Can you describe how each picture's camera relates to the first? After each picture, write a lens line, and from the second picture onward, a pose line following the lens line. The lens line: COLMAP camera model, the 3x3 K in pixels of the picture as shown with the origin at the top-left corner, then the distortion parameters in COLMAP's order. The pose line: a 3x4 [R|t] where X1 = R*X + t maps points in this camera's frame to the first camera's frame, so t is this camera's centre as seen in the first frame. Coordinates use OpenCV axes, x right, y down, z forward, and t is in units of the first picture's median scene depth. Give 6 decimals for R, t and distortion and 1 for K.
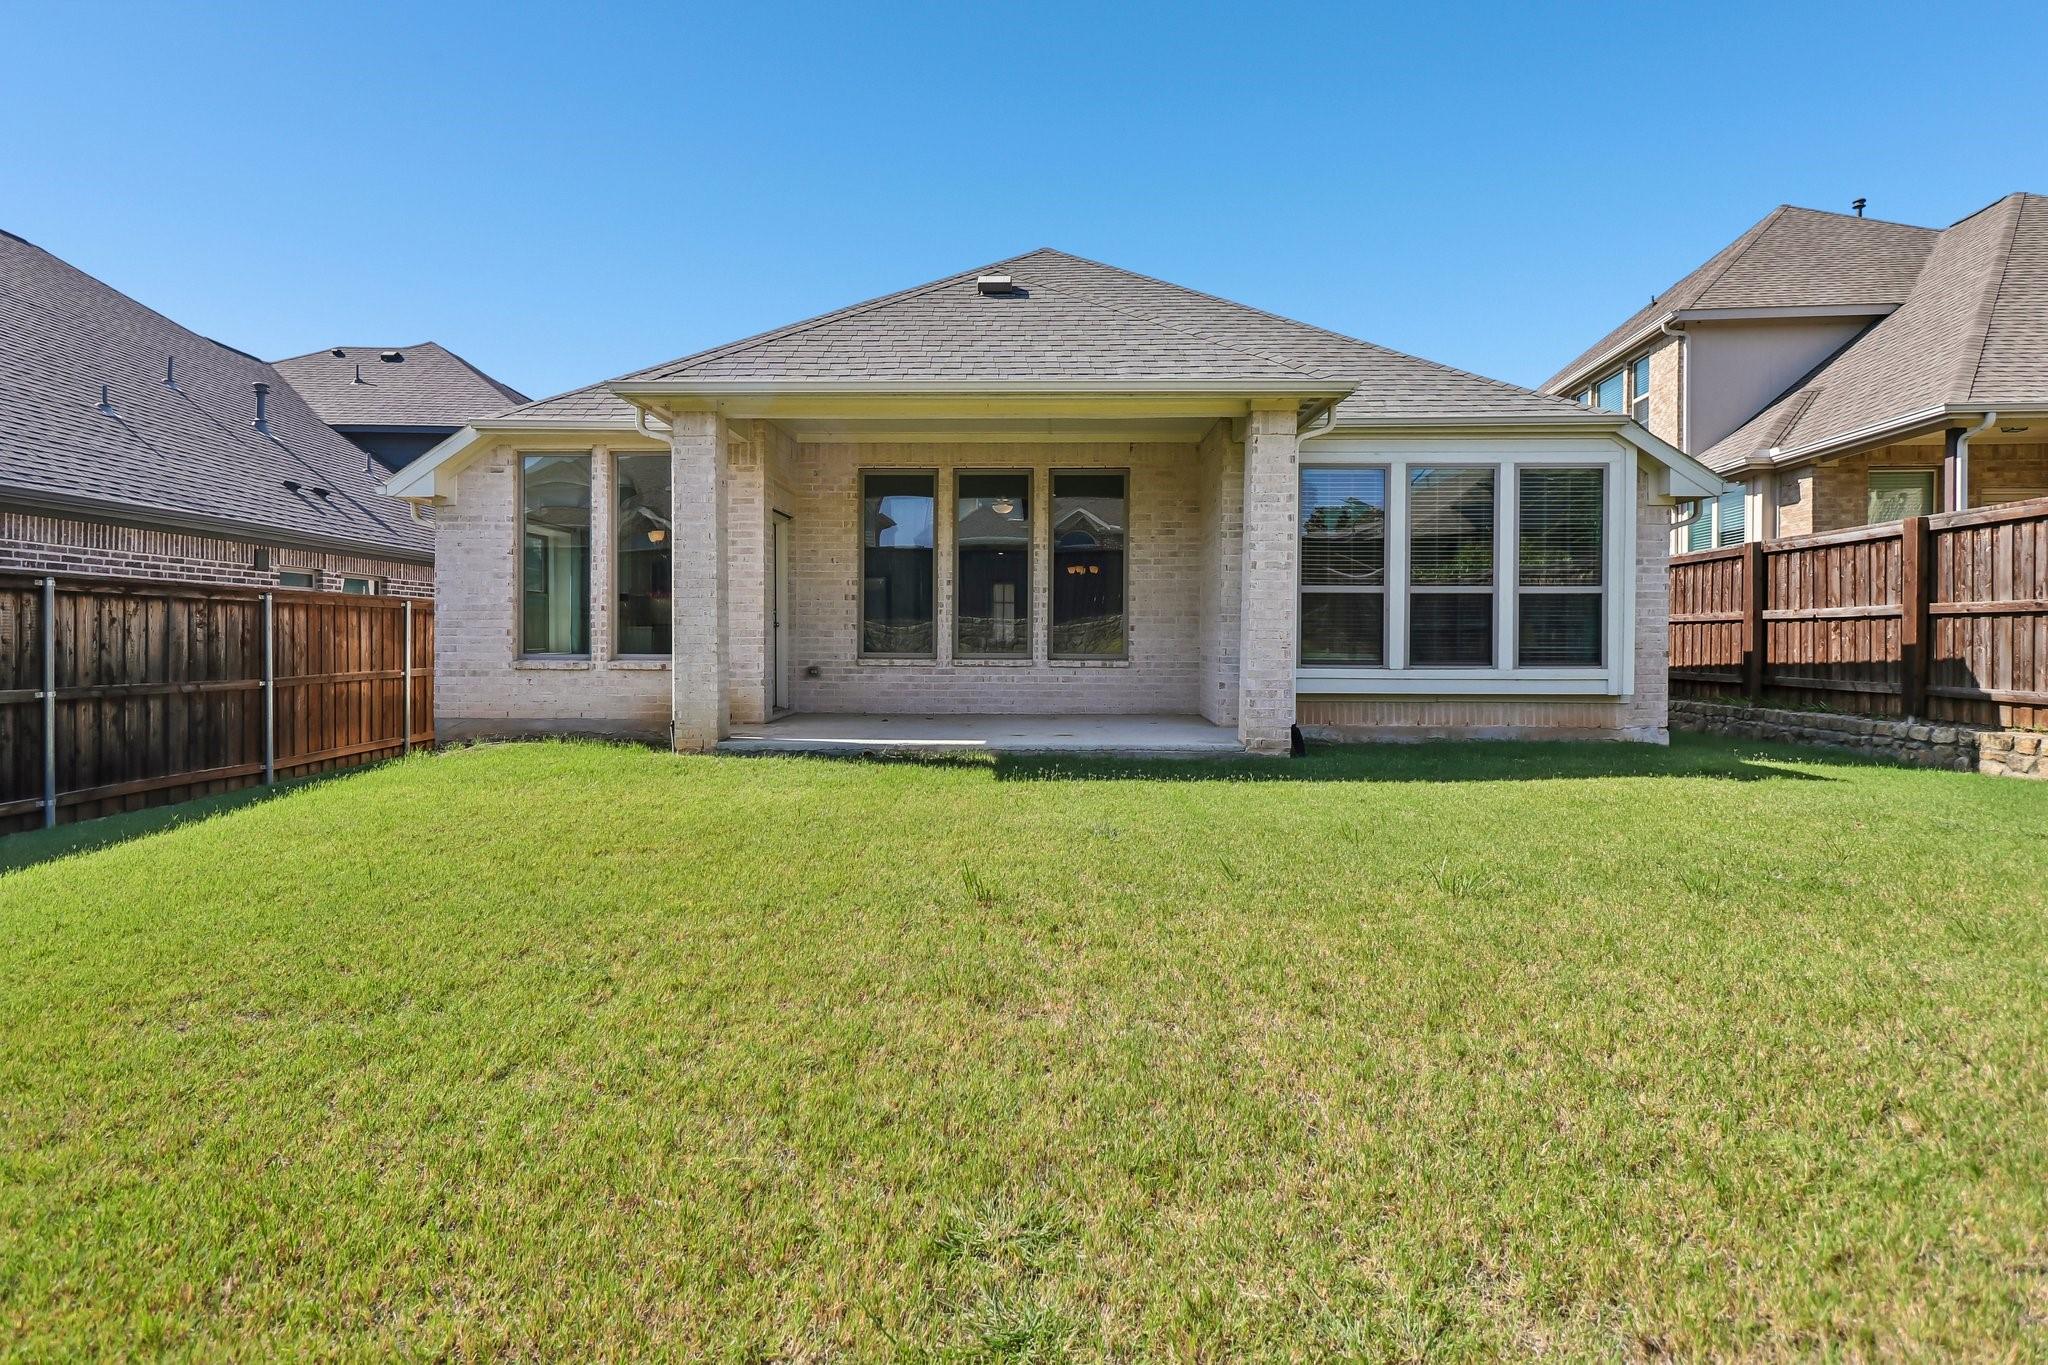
lens RADIAL K [[1073.1, 0, 1021.7], [0, 1073.1, 648.1], [0, 0, 1]] dist [-0.005427, -0.001406]
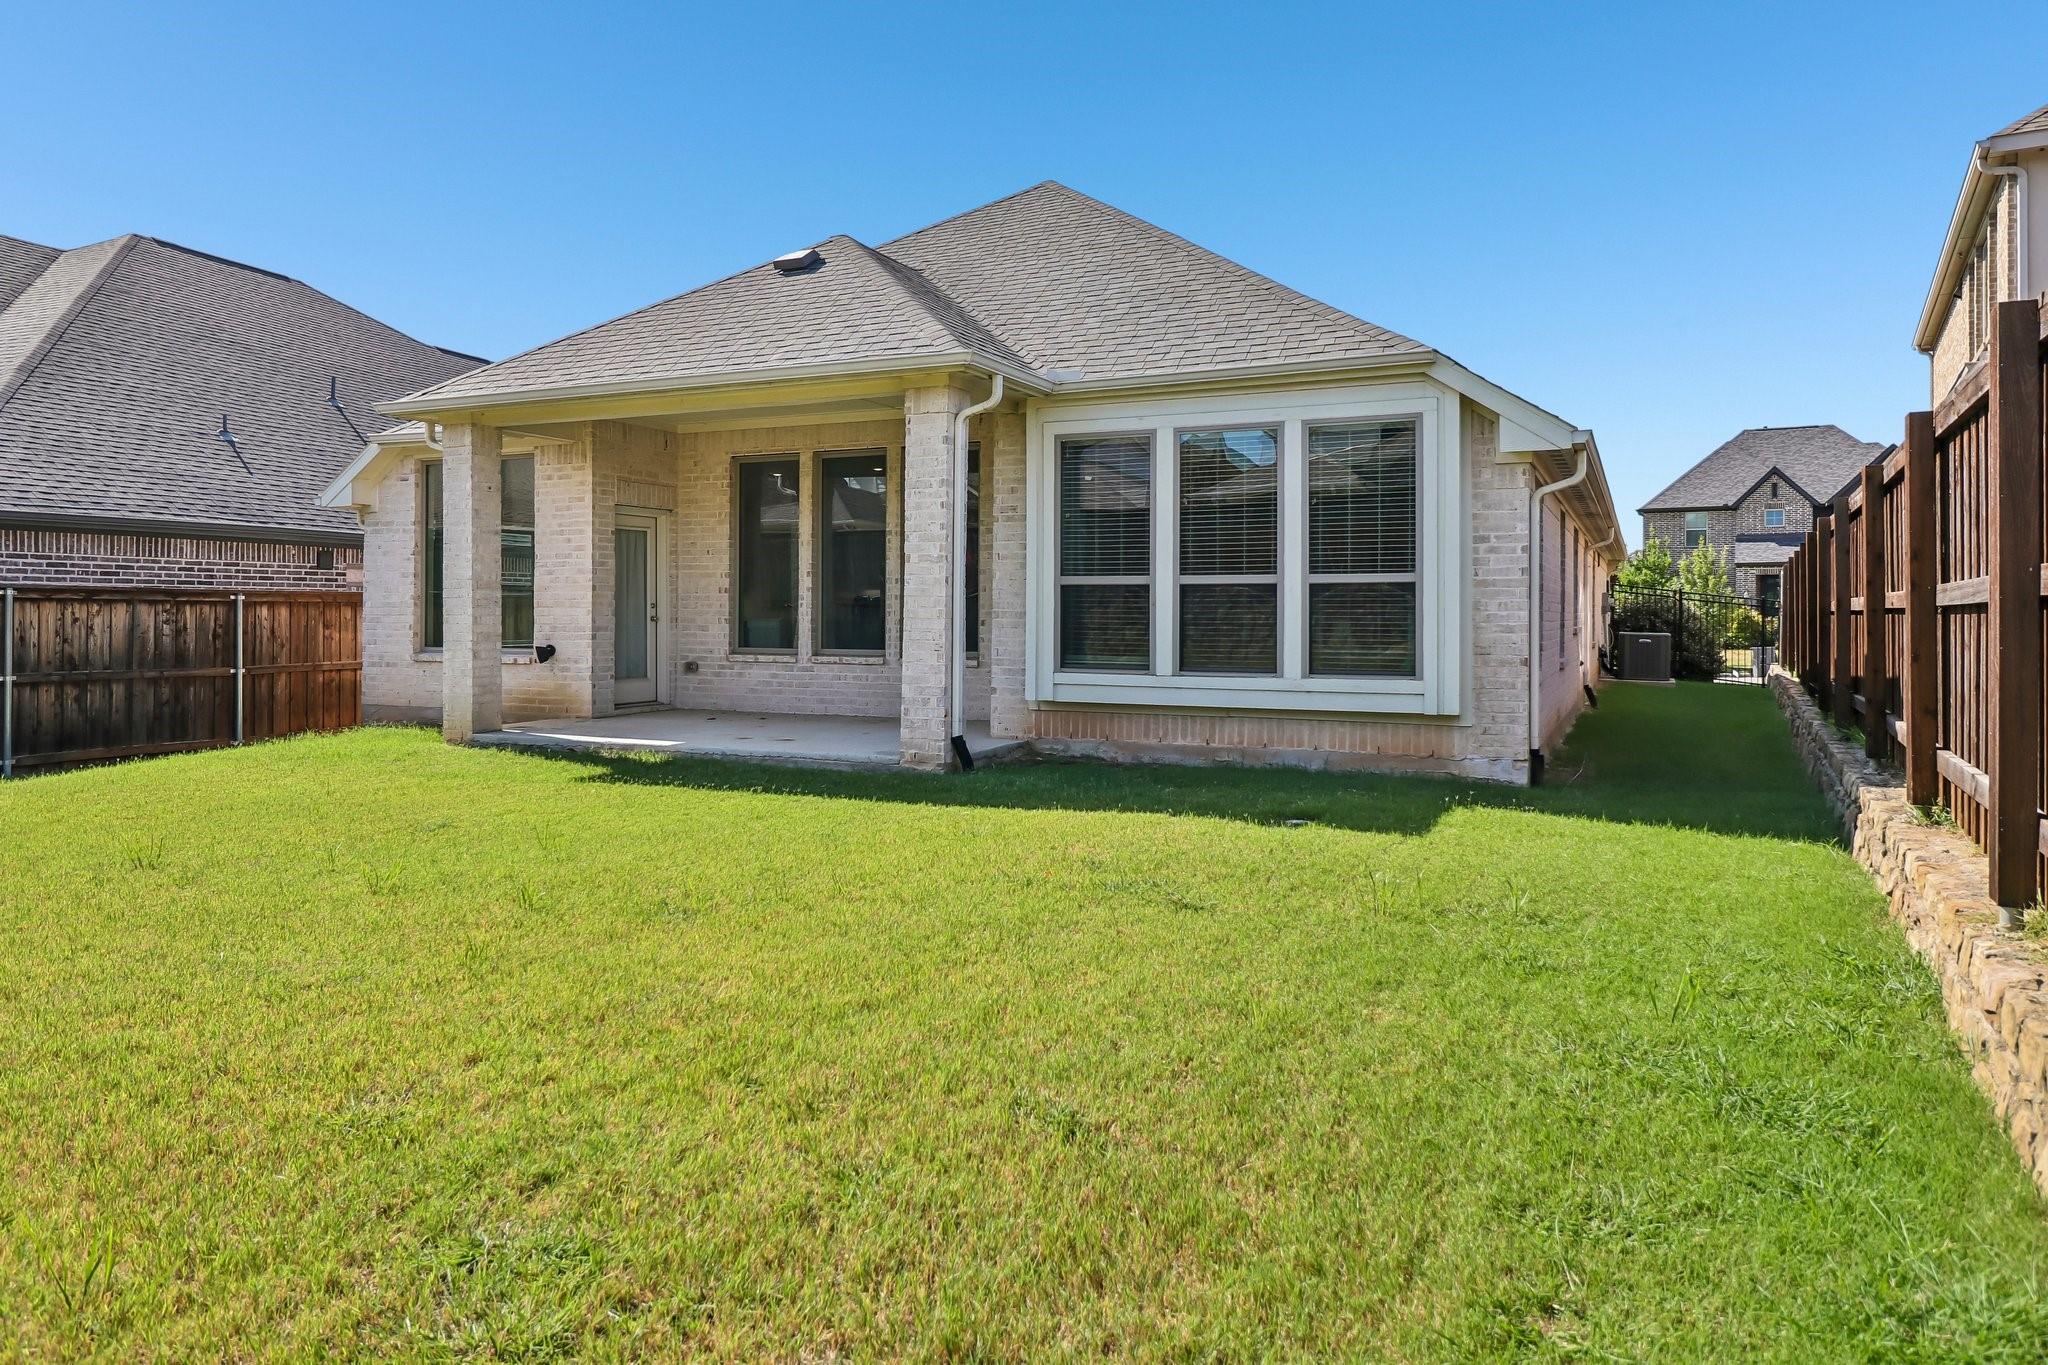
lens RADIAL K [[1340.7, 0, 1020.1], [0, 1340.7, 608.0], [0, 0, 1]] dist [-0.000616, -0.000274]
pose [[0.915857, -0.002763, -0.401495, 0.656877], [-0.003480, 0.999884, -0.014819, -0.016727], [0.401490, 0.014969, 0.915741, 0.002778]]
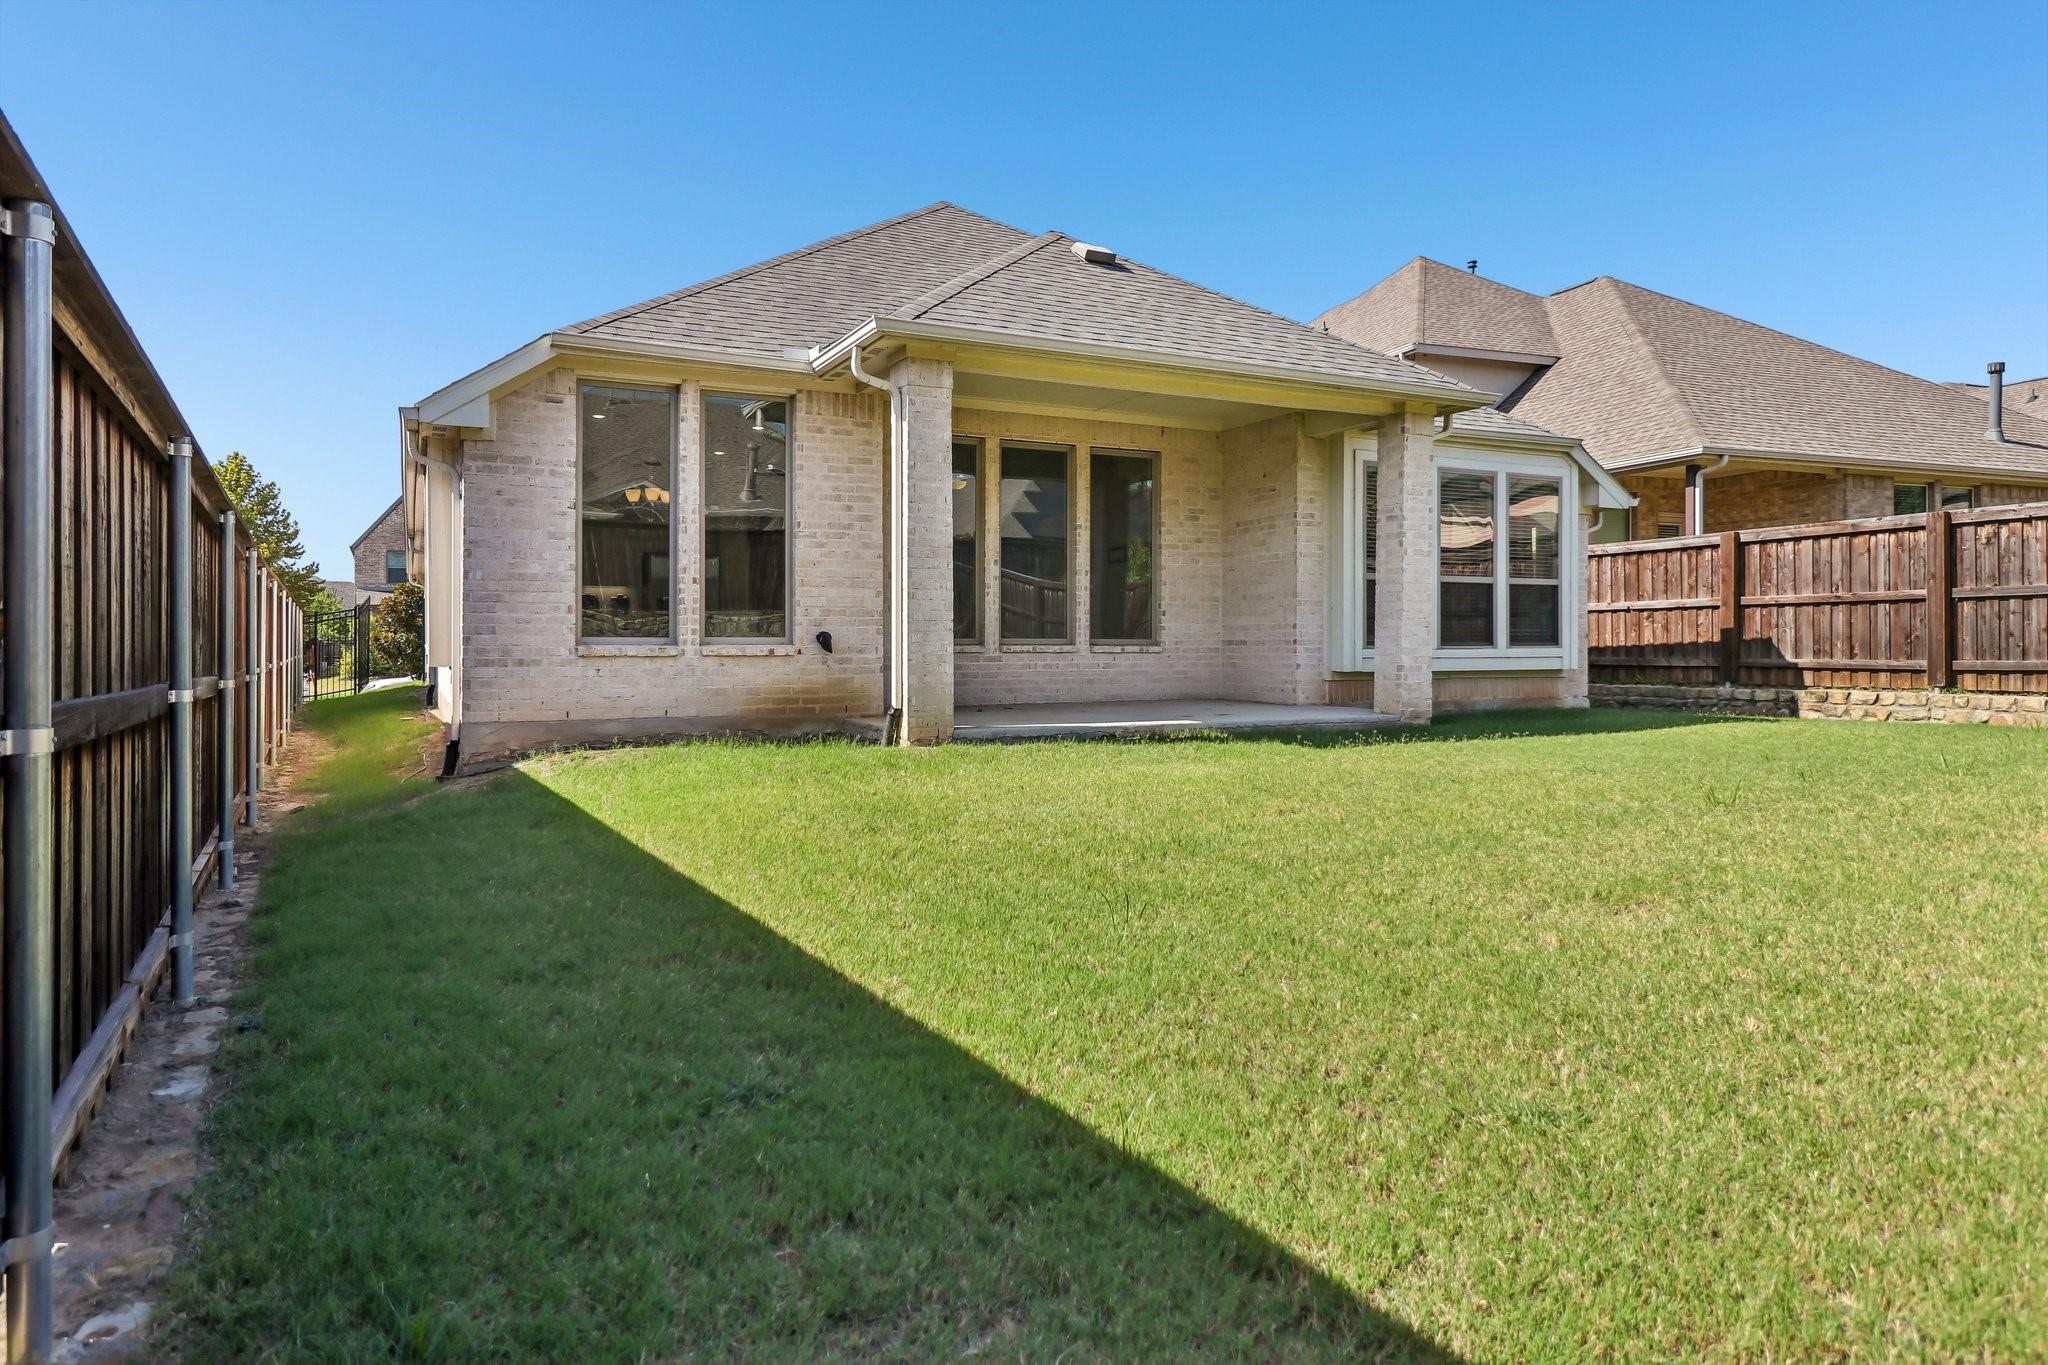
lens RADIAL K [[1256.9, 0, 1024.8], [0, 1256.9, 646.0], [0, 0, 1]] dist [0.004009, 0.000684]
pose [[0.880361, -0.003763, 0.474290, -0.643723], [0.008767, 0.999927, -0.008342, 0.023387], [-0.474224, 0.011502, 0.880329, 0.042111]]
